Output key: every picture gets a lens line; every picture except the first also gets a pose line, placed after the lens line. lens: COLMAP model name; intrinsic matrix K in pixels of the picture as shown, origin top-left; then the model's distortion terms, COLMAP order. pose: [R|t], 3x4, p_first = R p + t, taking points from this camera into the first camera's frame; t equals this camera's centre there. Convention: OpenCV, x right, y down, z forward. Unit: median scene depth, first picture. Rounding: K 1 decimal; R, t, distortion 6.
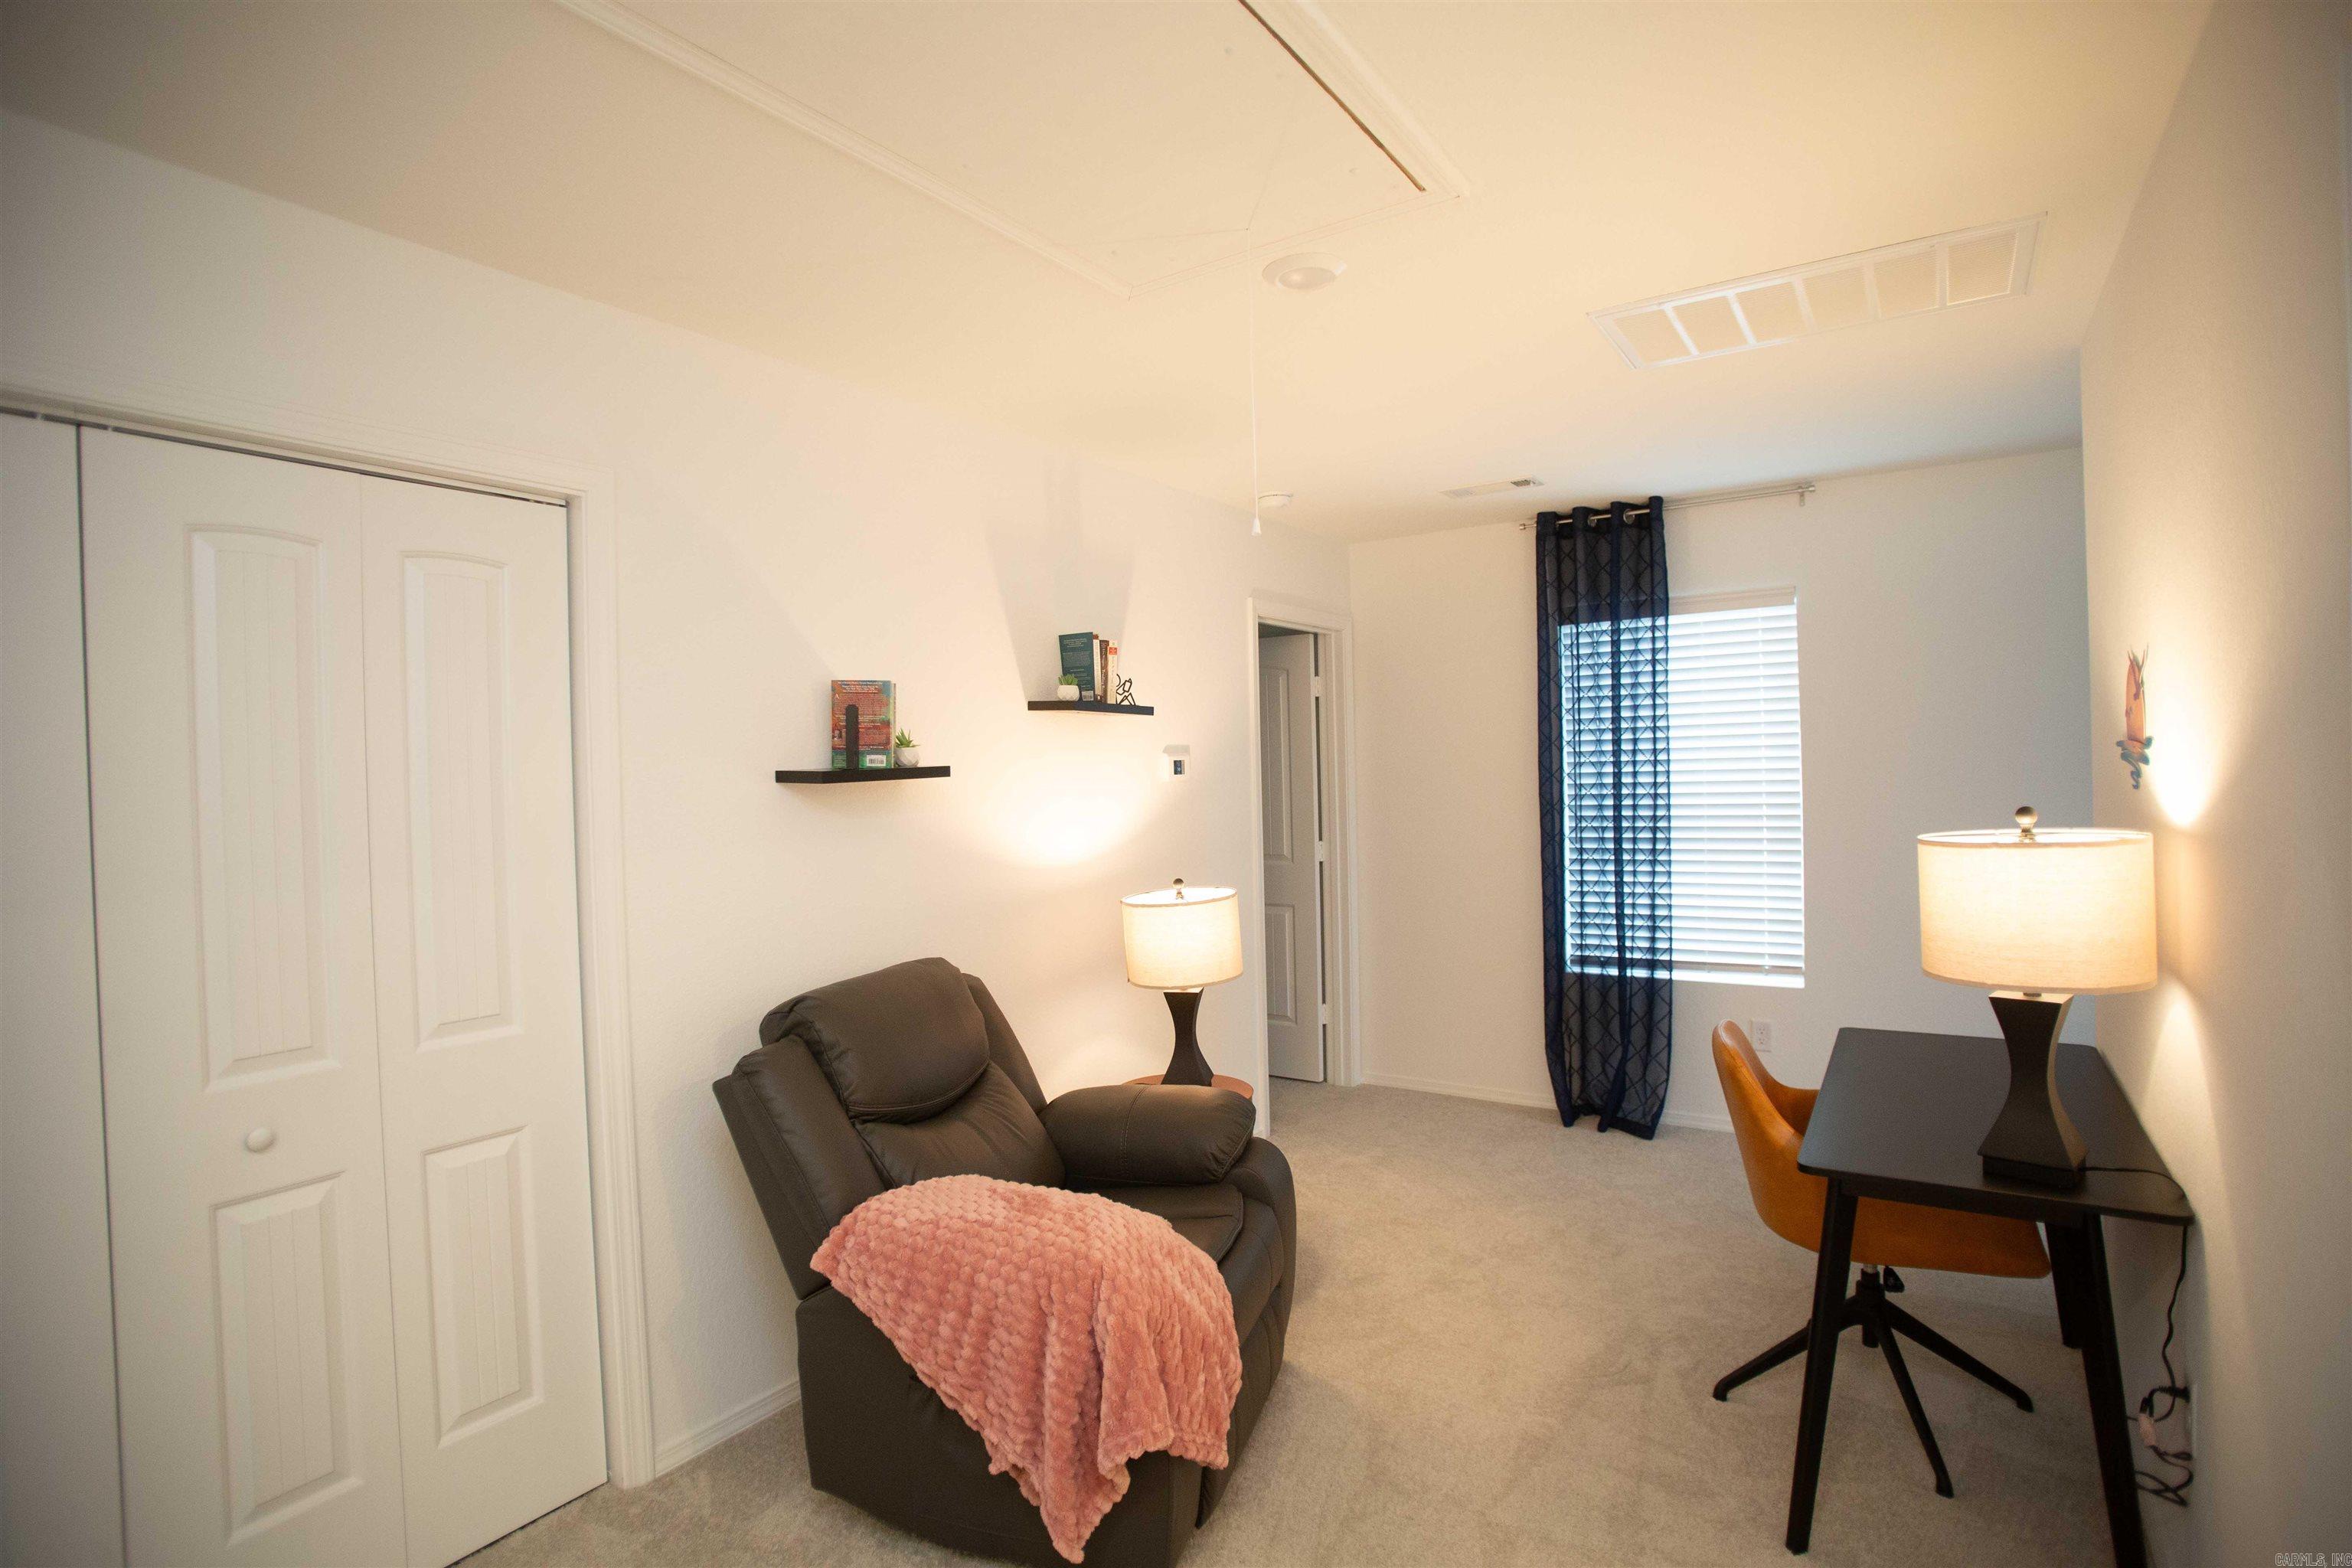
lens RADIAL K [[1152.5, 0, 1184.8], [0, 1152.5, 783.3], [0, 0, 1]] dist [-0.073950, 0.028196]
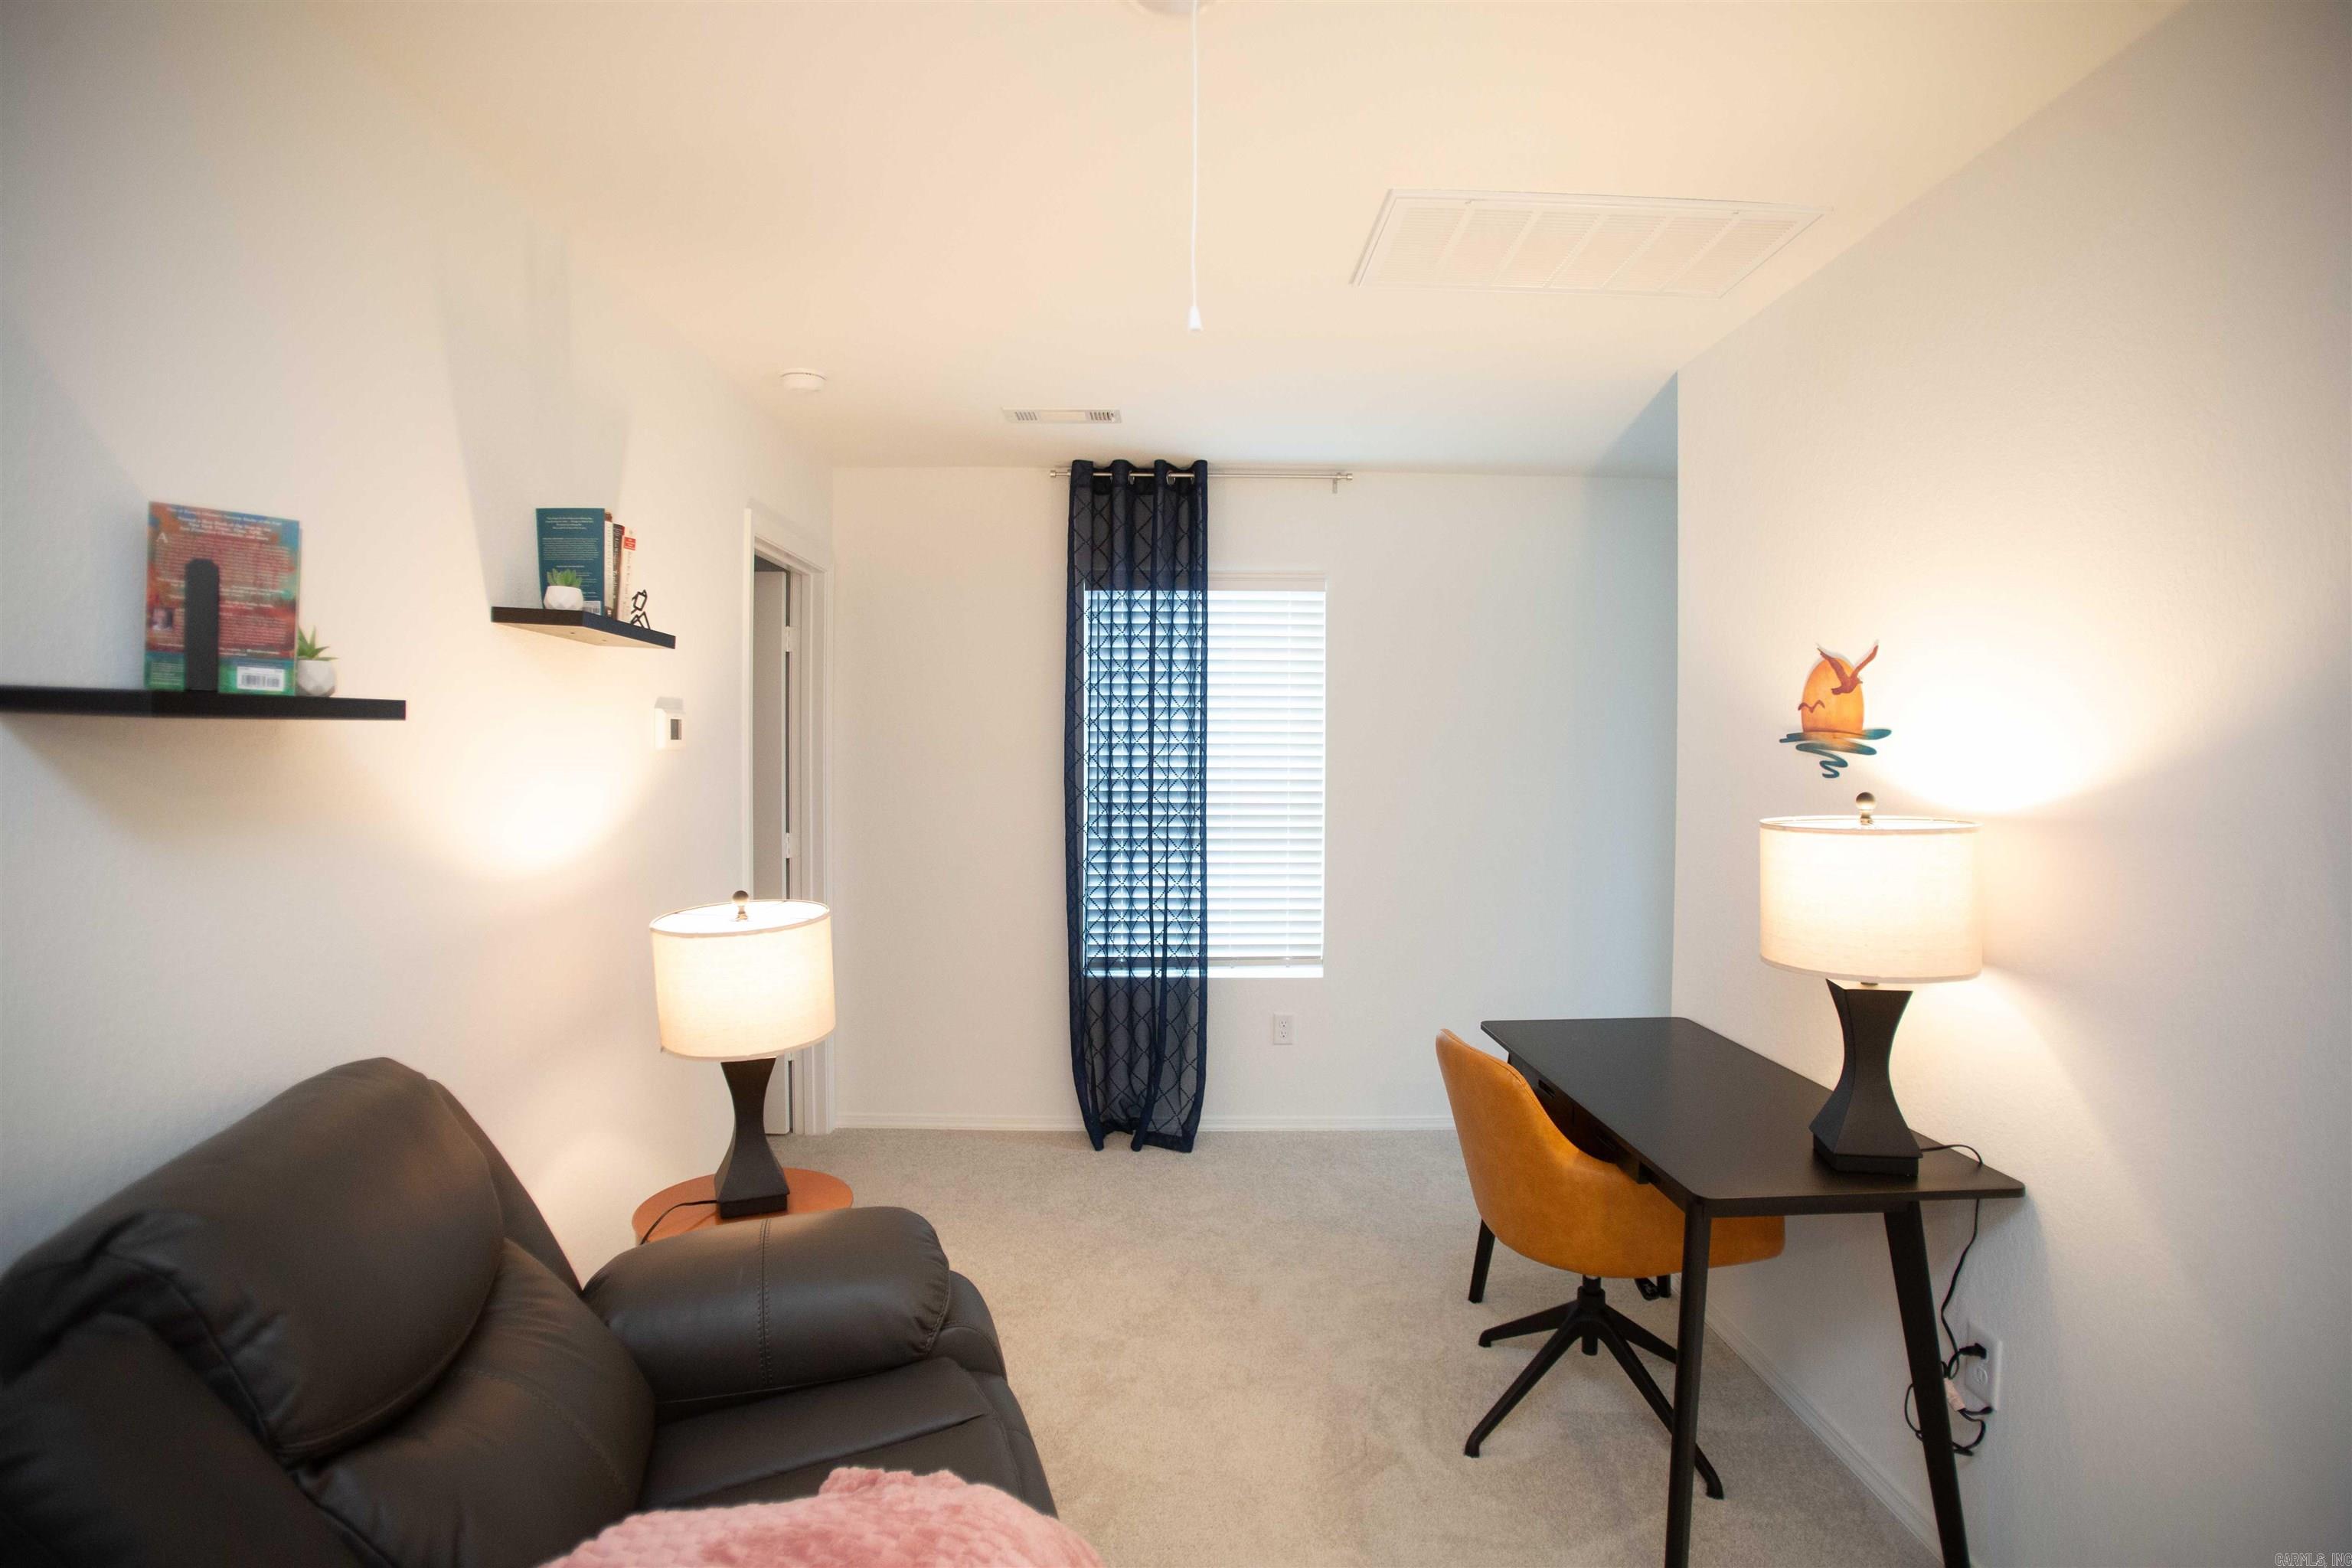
lens RADIAL K [[1152.5, 0, 1182.2], [0, 1152.5, 784.9], [0, 0, 1]] dist [-0.073950, 0.028196]
pose [[0.823533, 0.013930, 0.567098, -0.141986], [-0.019655, 0.999799, 0.003984, 0.010869], [-0.566928, -0.014428, 0.823641, 0.254307]]
